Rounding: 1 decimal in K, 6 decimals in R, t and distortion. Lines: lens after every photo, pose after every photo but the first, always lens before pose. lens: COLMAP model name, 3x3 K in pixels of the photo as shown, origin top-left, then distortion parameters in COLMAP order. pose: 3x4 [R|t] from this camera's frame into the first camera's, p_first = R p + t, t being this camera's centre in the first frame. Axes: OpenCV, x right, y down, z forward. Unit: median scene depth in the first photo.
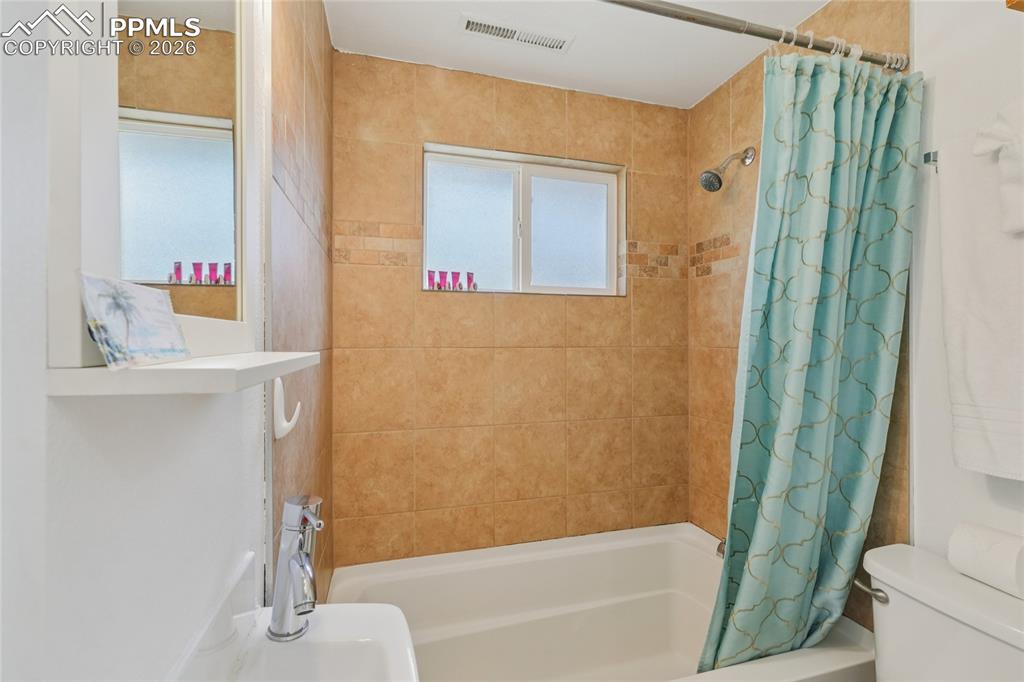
lens RADIAL K [[437.1, 0, 511.0], [0, 437.1, 341.9], [0, 0, 1]] dist [-0.001327, 0.002034]
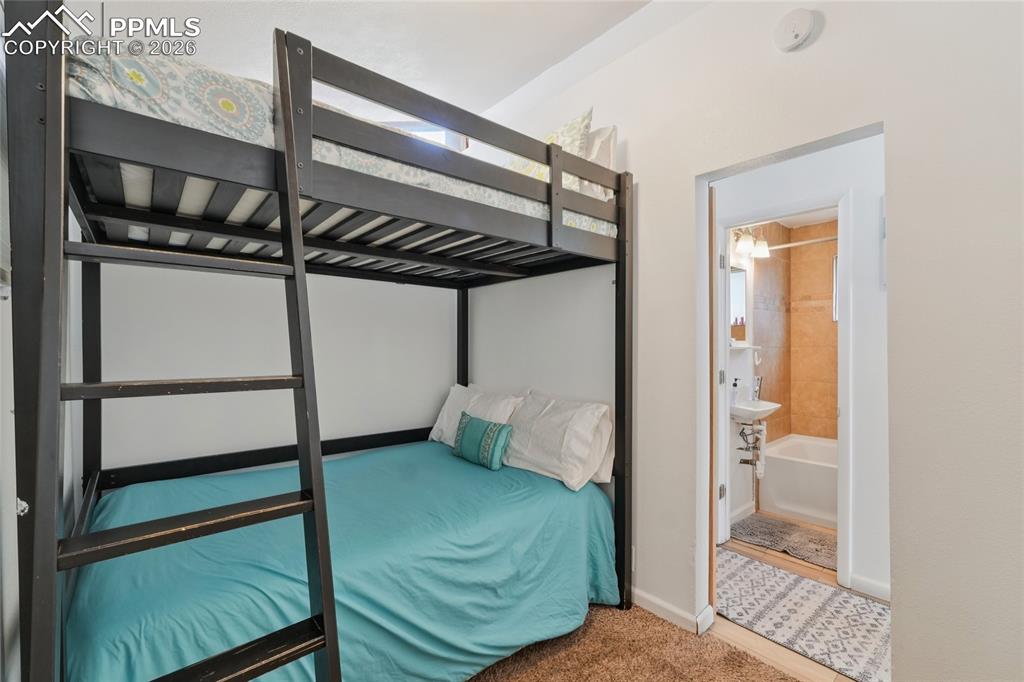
lens RADIAL K [[437.1, 0, 509.3], [0, 437.1, 343.2], [0, 0, 1]] dist [-0.001327, 0.002034]
pose [[0.425156, -0.003379, -0.905114, 1.175176], [-0.005401, 0.999966, -0.006270, 0.016215], [0.905104, 0.007555, 0.425123, -1.536358]]
